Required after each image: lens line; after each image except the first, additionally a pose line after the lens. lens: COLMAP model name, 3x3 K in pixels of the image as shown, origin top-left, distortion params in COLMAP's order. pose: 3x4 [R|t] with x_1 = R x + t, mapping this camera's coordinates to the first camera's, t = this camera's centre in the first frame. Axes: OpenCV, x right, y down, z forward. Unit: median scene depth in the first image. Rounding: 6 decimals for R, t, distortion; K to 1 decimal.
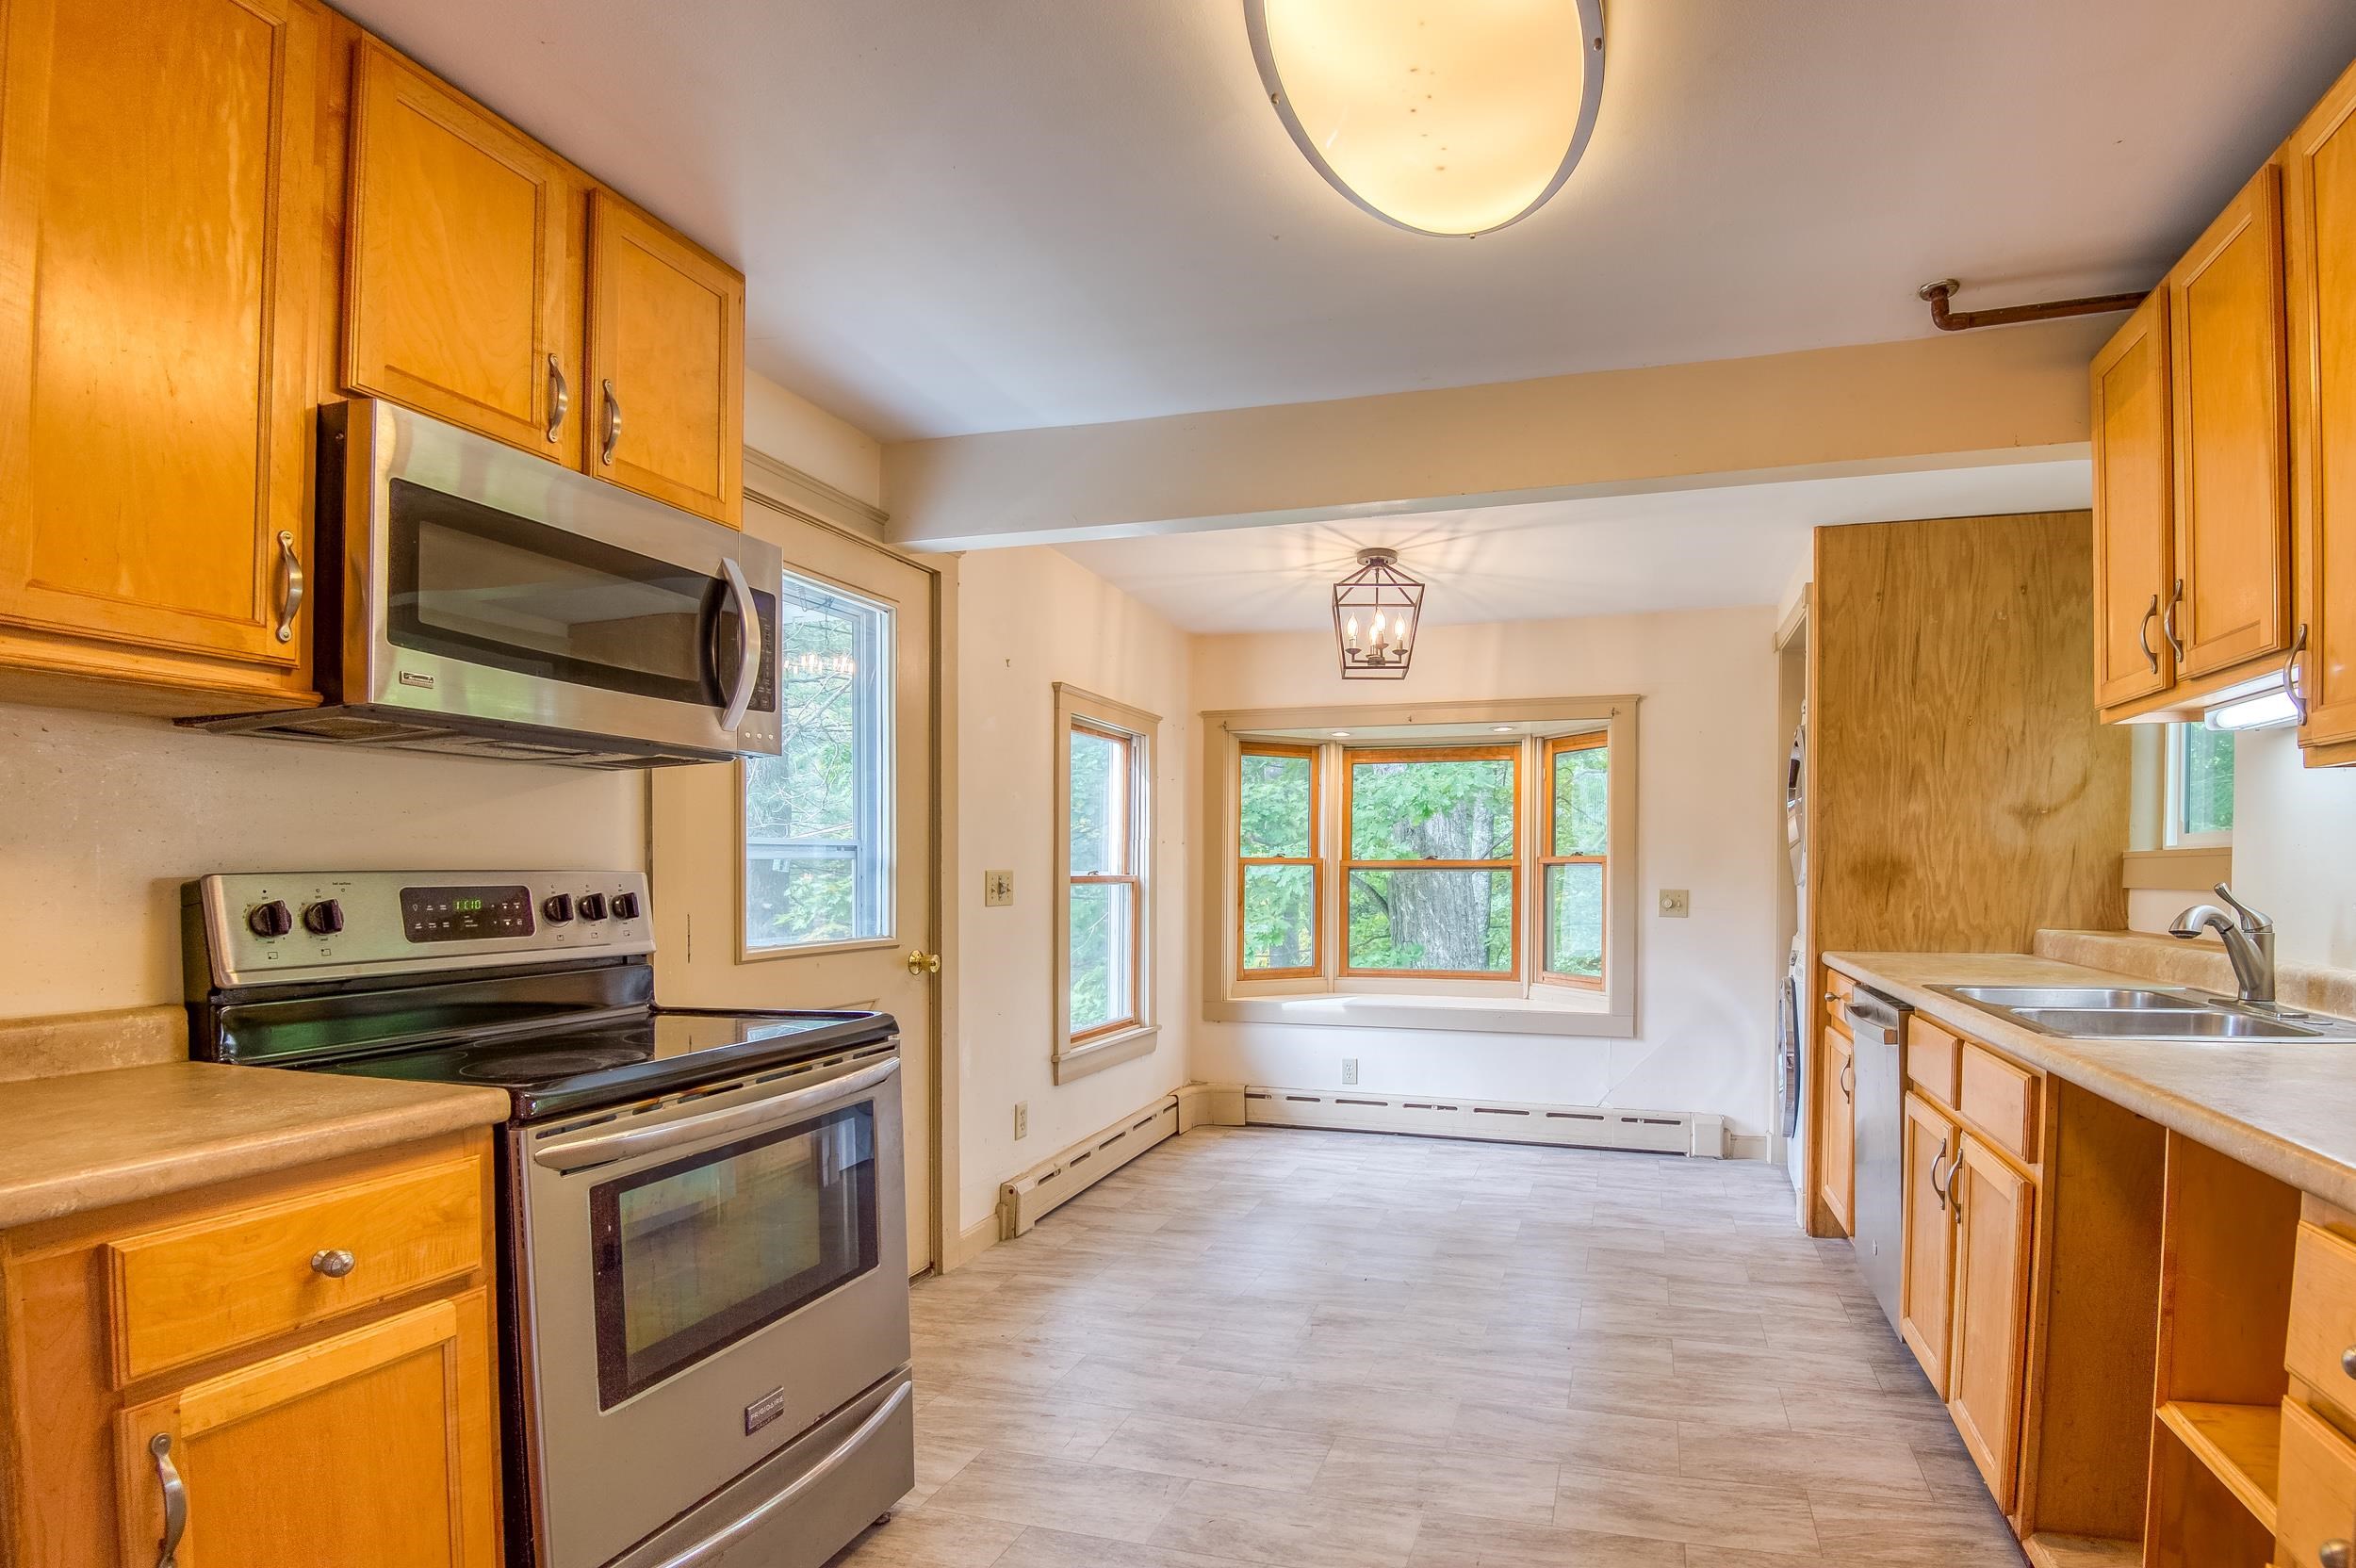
lens RADIAL K [[1175.3, 0, 1338.5], [0, 1175.3, 862.7], [0, 0, 1]] dist [0.000497, -0.000665]
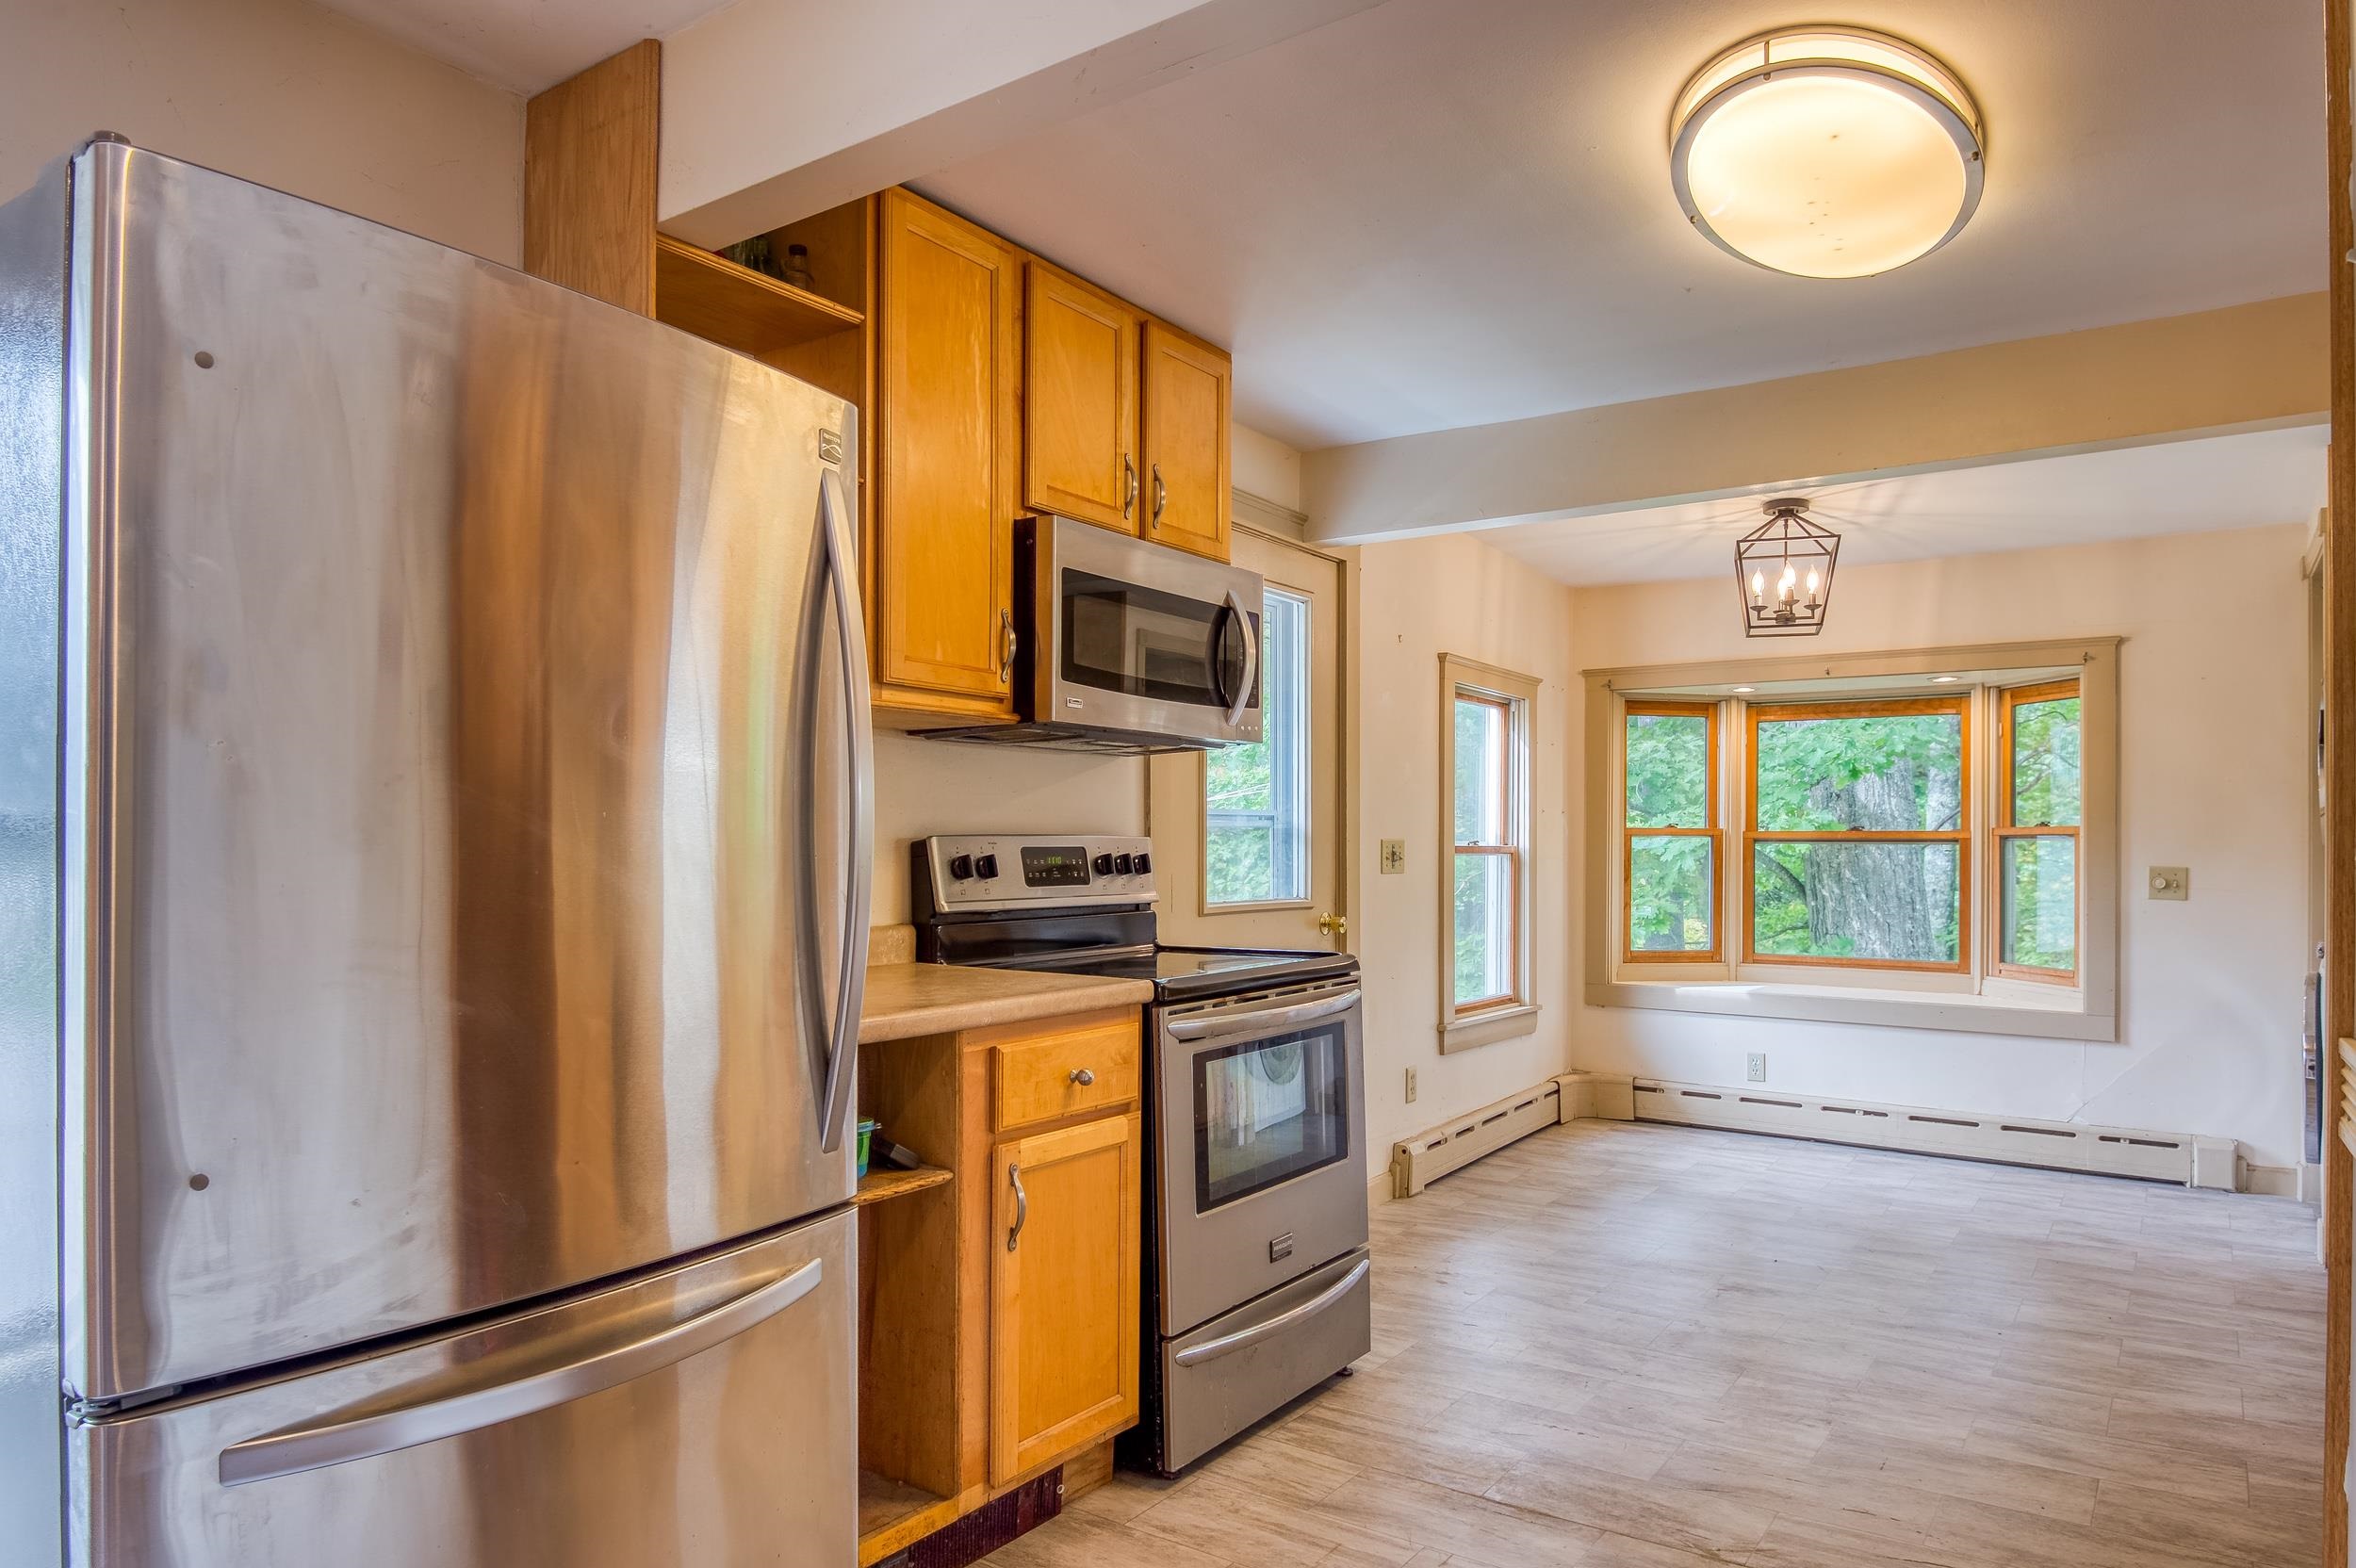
lens RADIAL K [[1421.2, 0, 1219.3], [0, 1421.2, 808.4], [0, 0, 1]] dist [0.028684, -0.043210]
pose [[0.939840, -0.002550, -0.341605, -0.004789], [-0.003708, 0.999837, -0.017665, 0.002640], [0.341595, 0.017869, 0.939678, -0.271064]]
